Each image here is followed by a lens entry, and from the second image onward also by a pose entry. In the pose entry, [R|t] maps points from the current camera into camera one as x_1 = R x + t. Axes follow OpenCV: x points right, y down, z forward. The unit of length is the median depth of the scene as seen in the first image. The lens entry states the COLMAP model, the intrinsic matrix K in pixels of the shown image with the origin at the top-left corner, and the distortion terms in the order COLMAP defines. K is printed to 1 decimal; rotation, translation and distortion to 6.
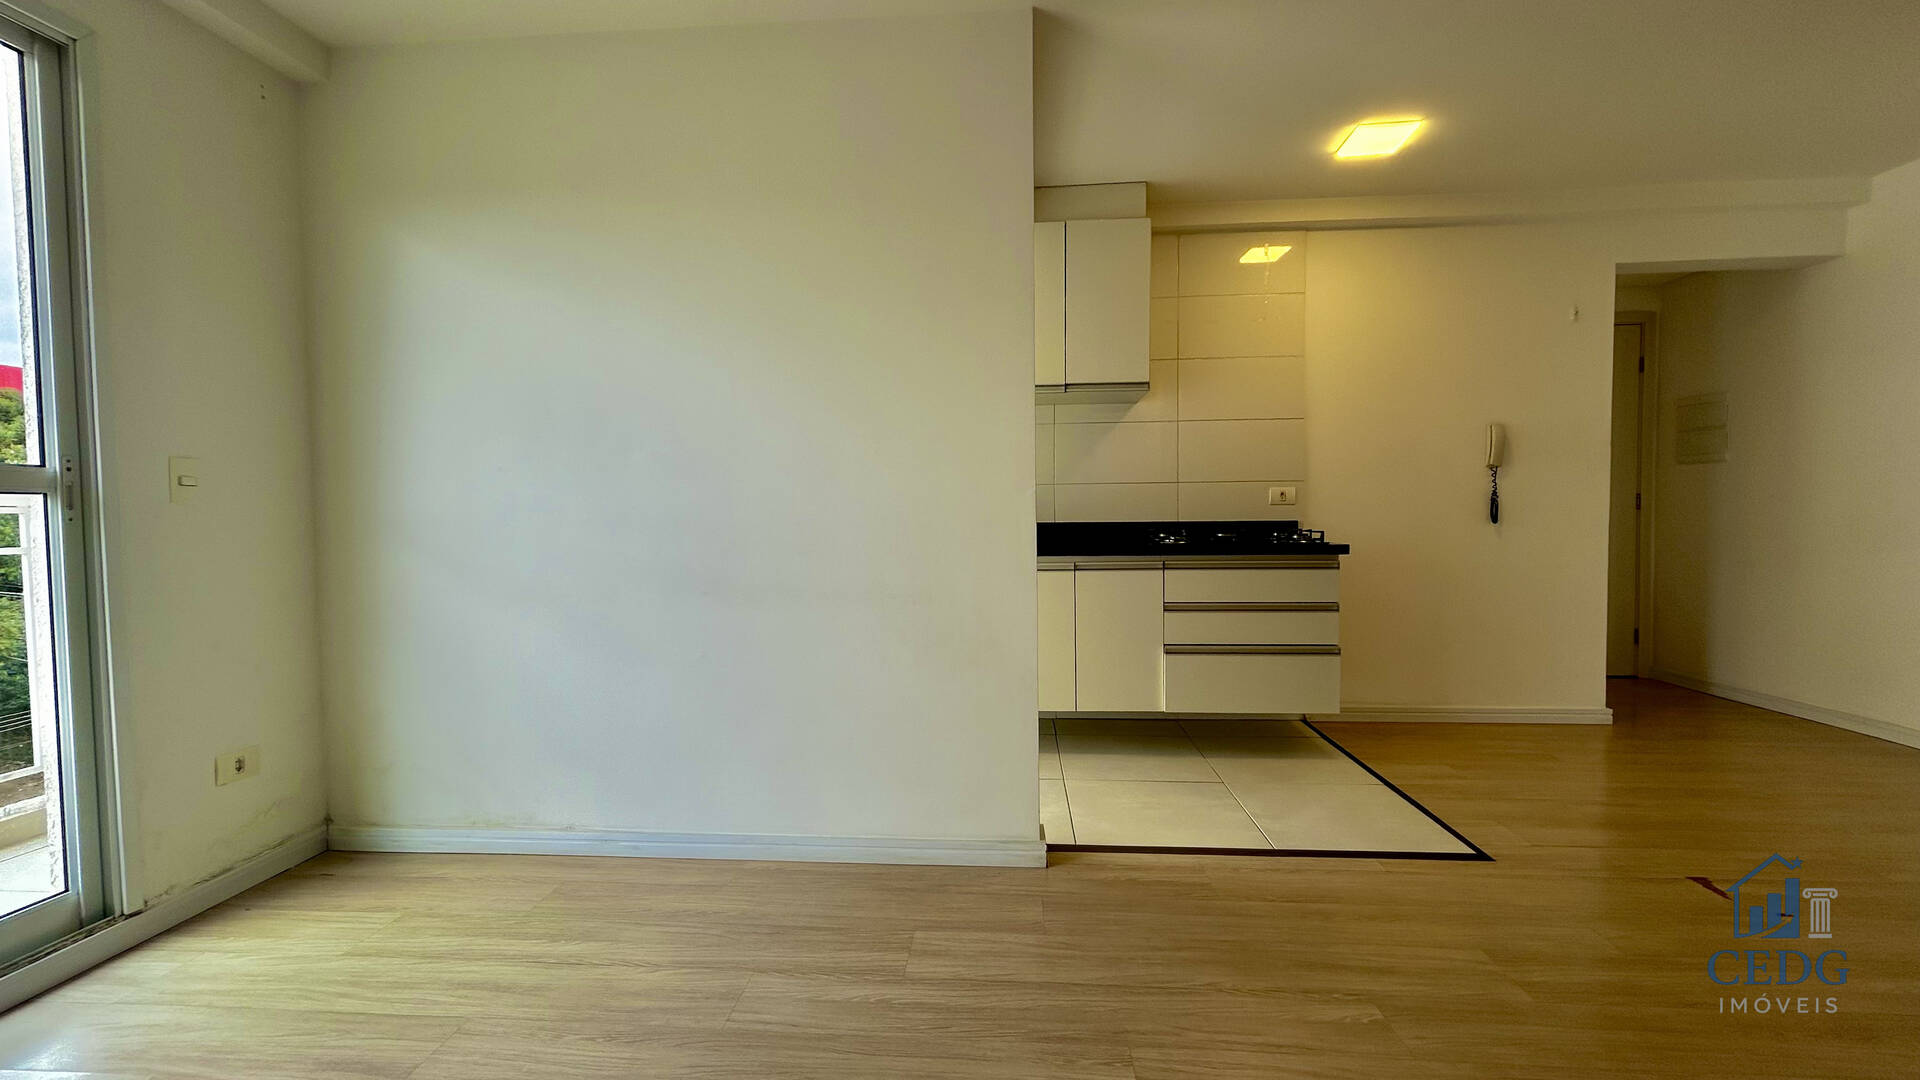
lens RADIAL K [[772.7, 0, 956.4], [0, 772.7, 539.5], [0, 0, 1]] dist [-0.001212, -0.000337]
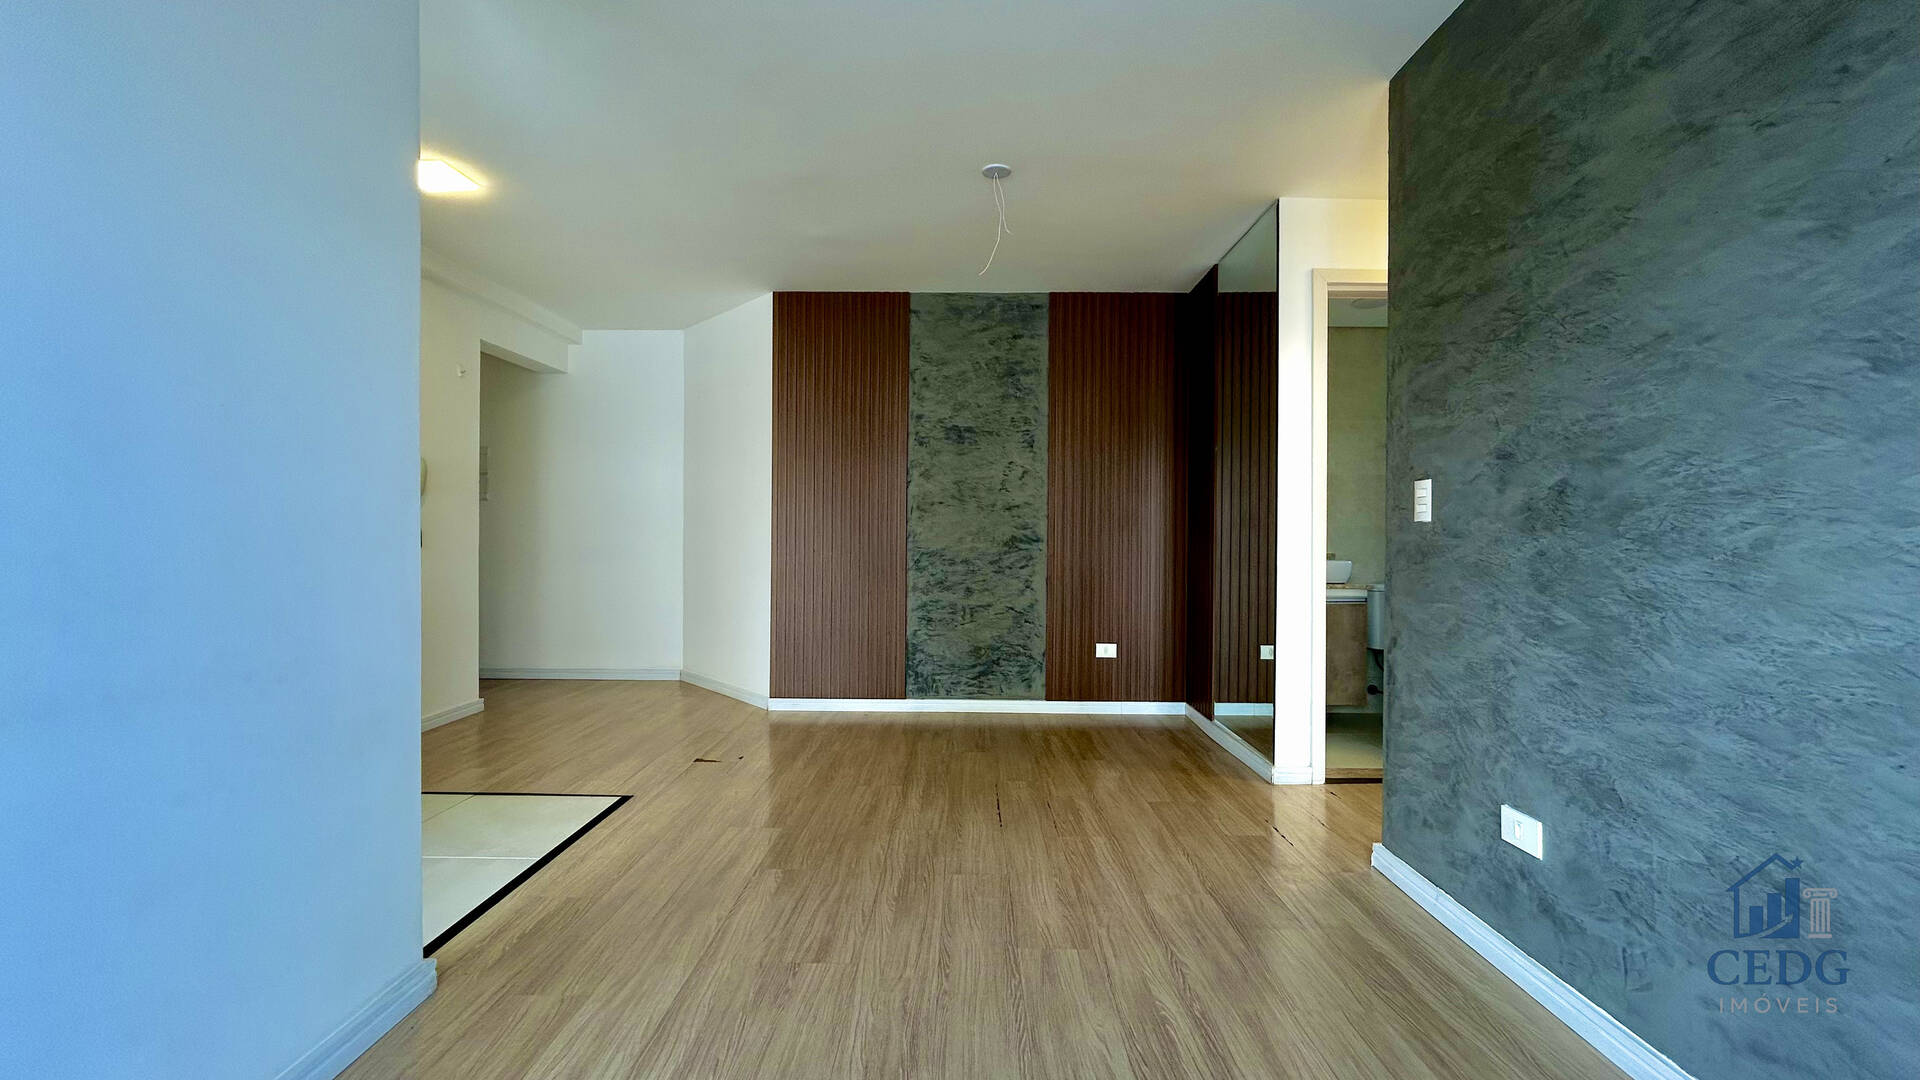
lens RADIAL K [[772.7, 0, 956.4], [0, 772.7, 539.5], [0, 0, 1]] dist [-0.001212, -0.000337]
pose [[-0.063458, 0.003511, 0.997978, -0.538121], [0.032208, 0.999480, -0.001469, -0.008986], [-0.997465, 0.032050, -0.063538, 0.395474]]
